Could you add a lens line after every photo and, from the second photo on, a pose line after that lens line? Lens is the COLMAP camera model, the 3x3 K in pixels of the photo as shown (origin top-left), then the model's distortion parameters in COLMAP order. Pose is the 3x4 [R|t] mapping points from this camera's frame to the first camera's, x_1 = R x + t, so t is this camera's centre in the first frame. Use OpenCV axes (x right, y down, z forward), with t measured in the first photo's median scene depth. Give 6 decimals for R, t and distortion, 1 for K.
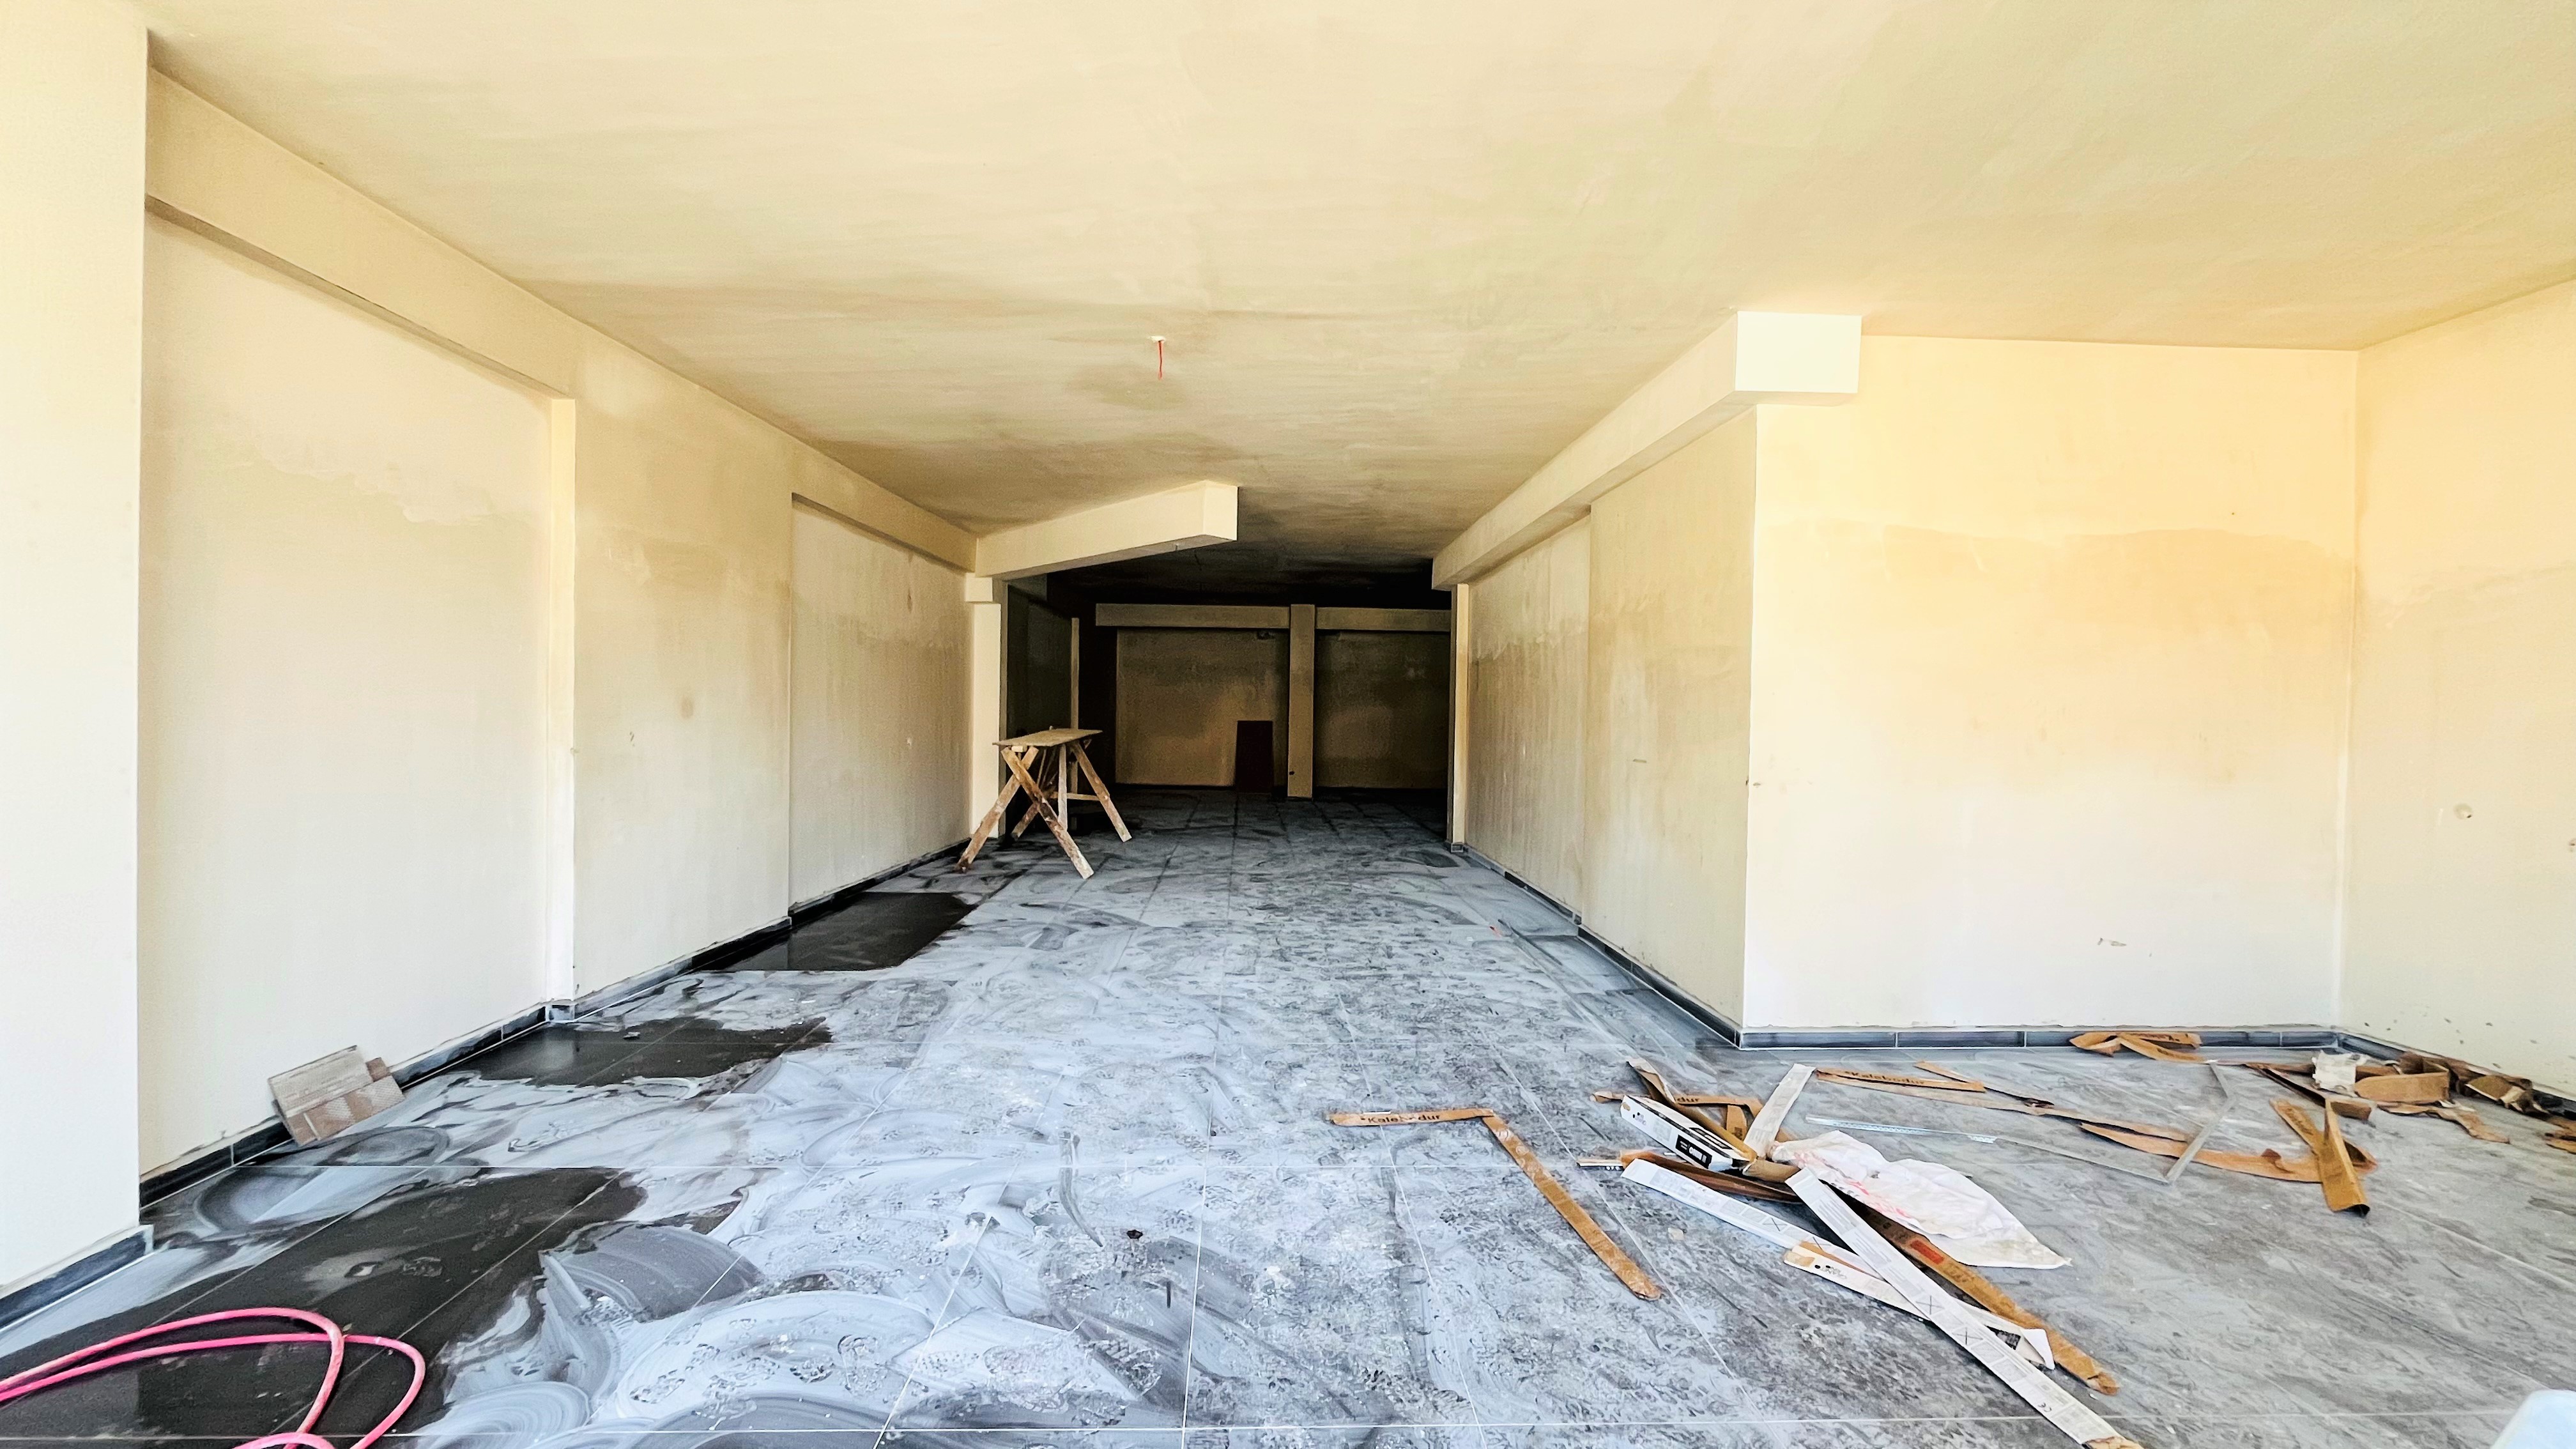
lens RADIAL K [[1036.0, 0, 1282.9], [0, 1036.0, 721.0], [0, 0, 1]] dist [-0.001385, -0.000087]
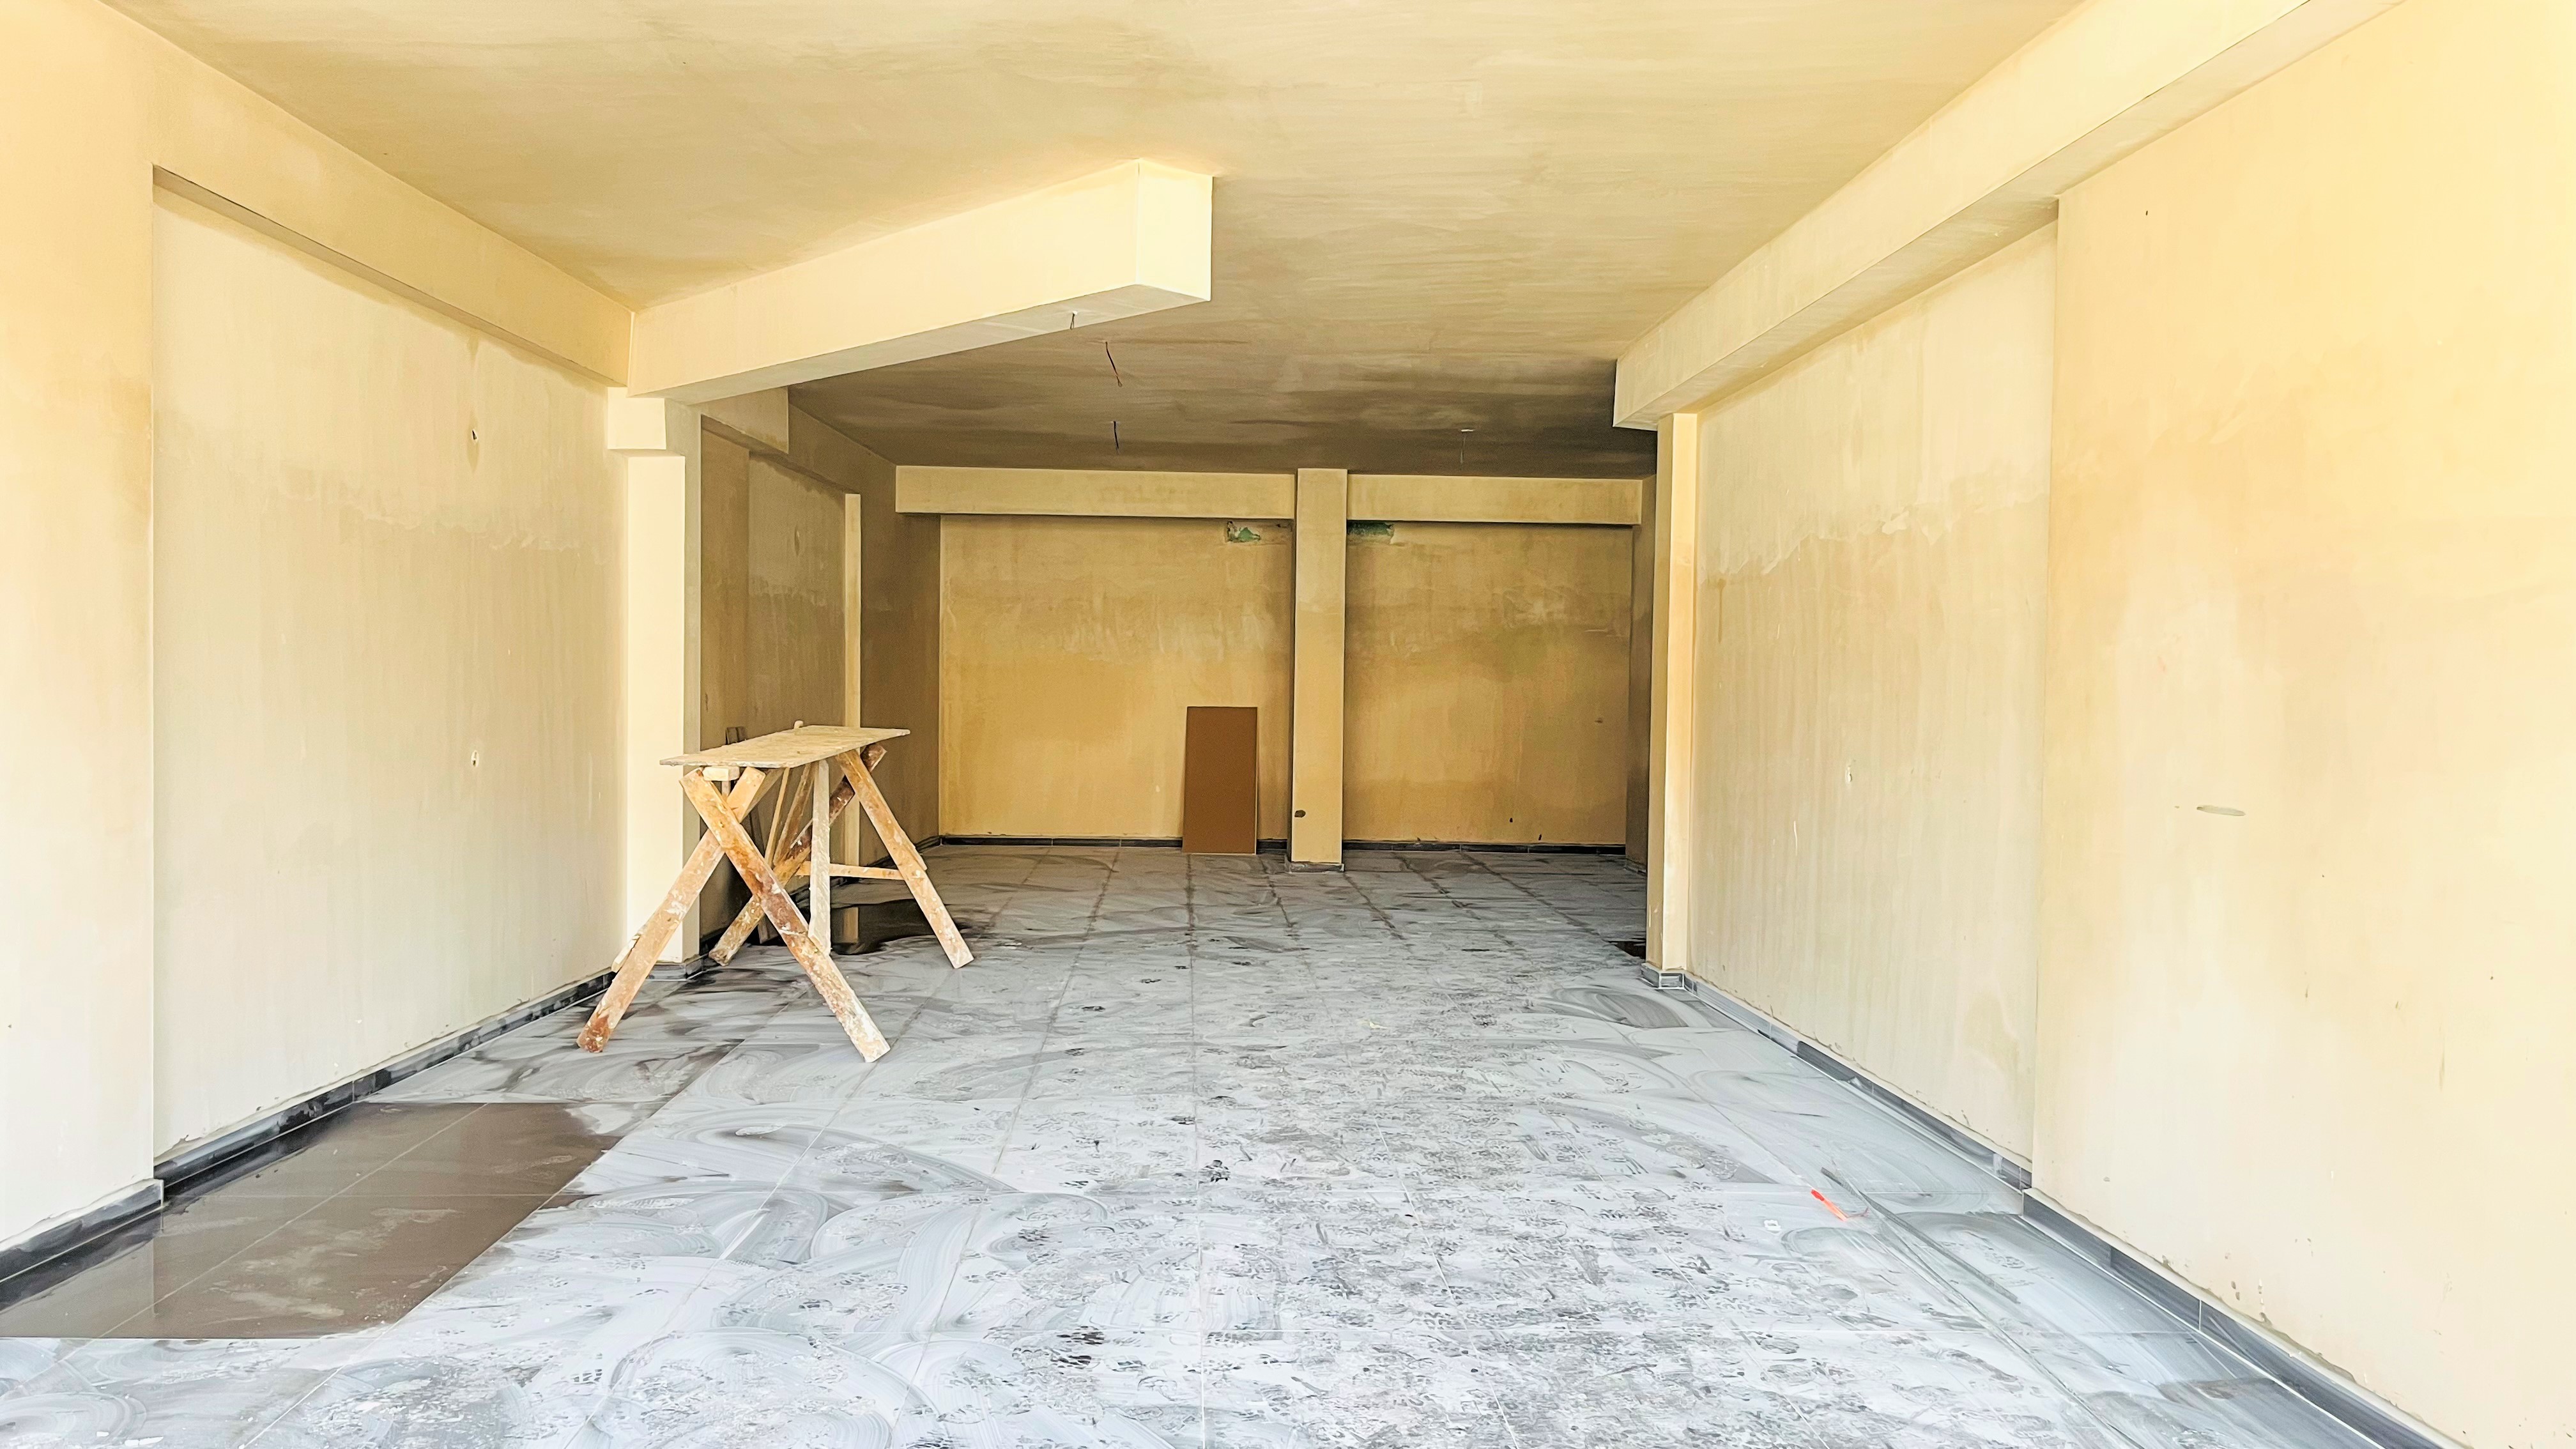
lens RADIAL K [[1974.3, 0, 1276.3], [0, 1974.3, 729.0], [0, 0, 1]] dist [0.035283, -0.002697]
pose [[0.999955, -0.002181, 0.009262, -0.027642], [0.002068, 0.999923, 0.012245, -0.003104], [-0.009288, -0.012226, 0.999882, 0.174941]]
